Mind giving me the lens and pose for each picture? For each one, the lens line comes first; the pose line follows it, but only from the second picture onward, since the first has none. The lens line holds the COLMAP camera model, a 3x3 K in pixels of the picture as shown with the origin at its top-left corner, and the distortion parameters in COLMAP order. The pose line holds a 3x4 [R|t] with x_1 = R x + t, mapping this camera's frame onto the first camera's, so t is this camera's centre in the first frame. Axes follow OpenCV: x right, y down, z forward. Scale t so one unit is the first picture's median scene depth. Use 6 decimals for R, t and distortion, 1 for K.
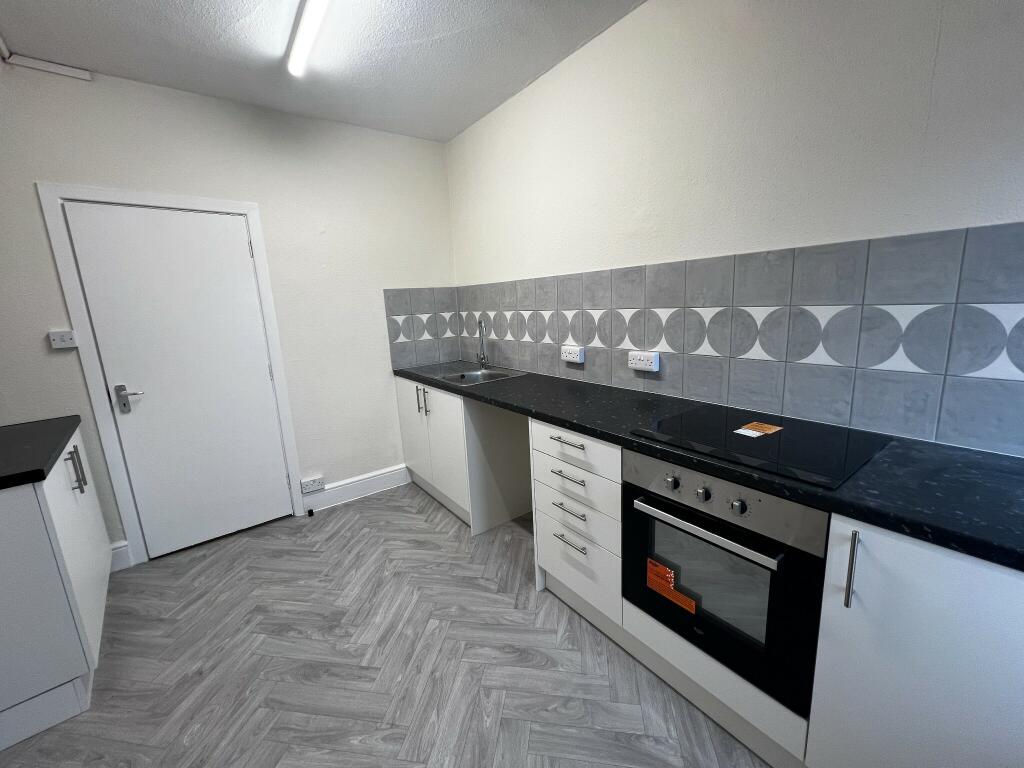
lens RADIAL K [[409.5, 0, 515.2], [0, 409.5, 383.3], [0, 0, 1]] dist [-0.001480, 0.000399]
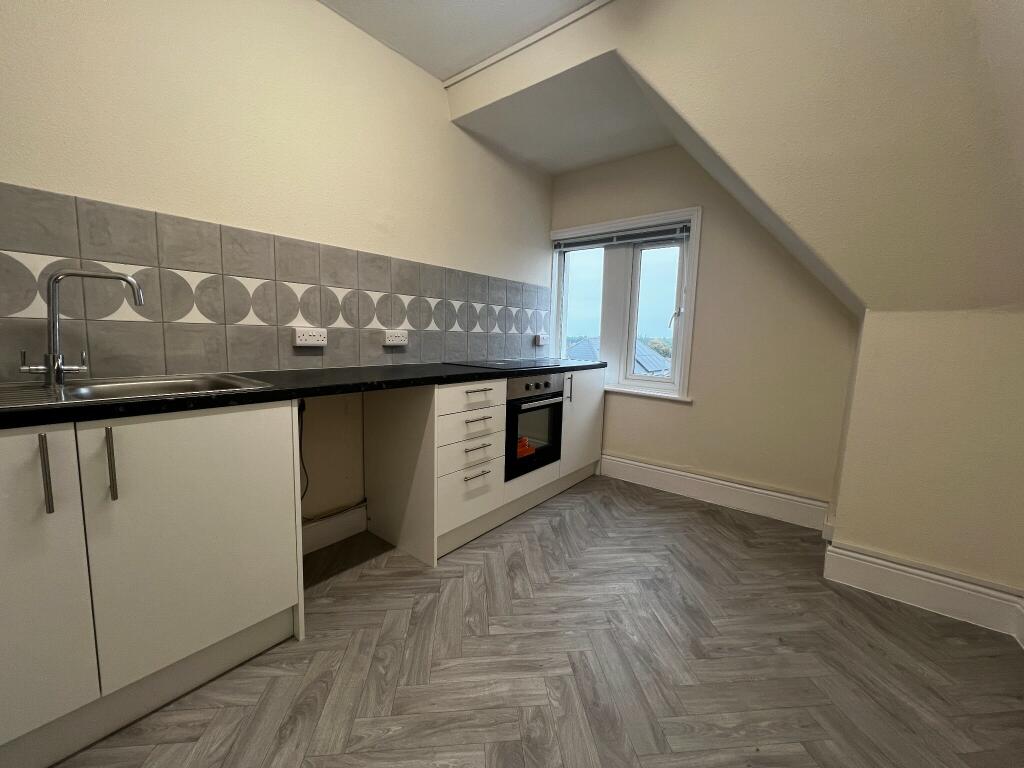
lens RADIAL K [[409.5, 0, 505.0], [0, 409.5, 382.1], [0, 0, 1]] dist [-0.001480, 0.000399]
pose [[-0.245481, -0.070123, 0.966862, -0.970157], [0.175911, 0.977599, 0.115565, -0.010646], [-0.953307, 0.198451, -0.227647, 1.050840]]
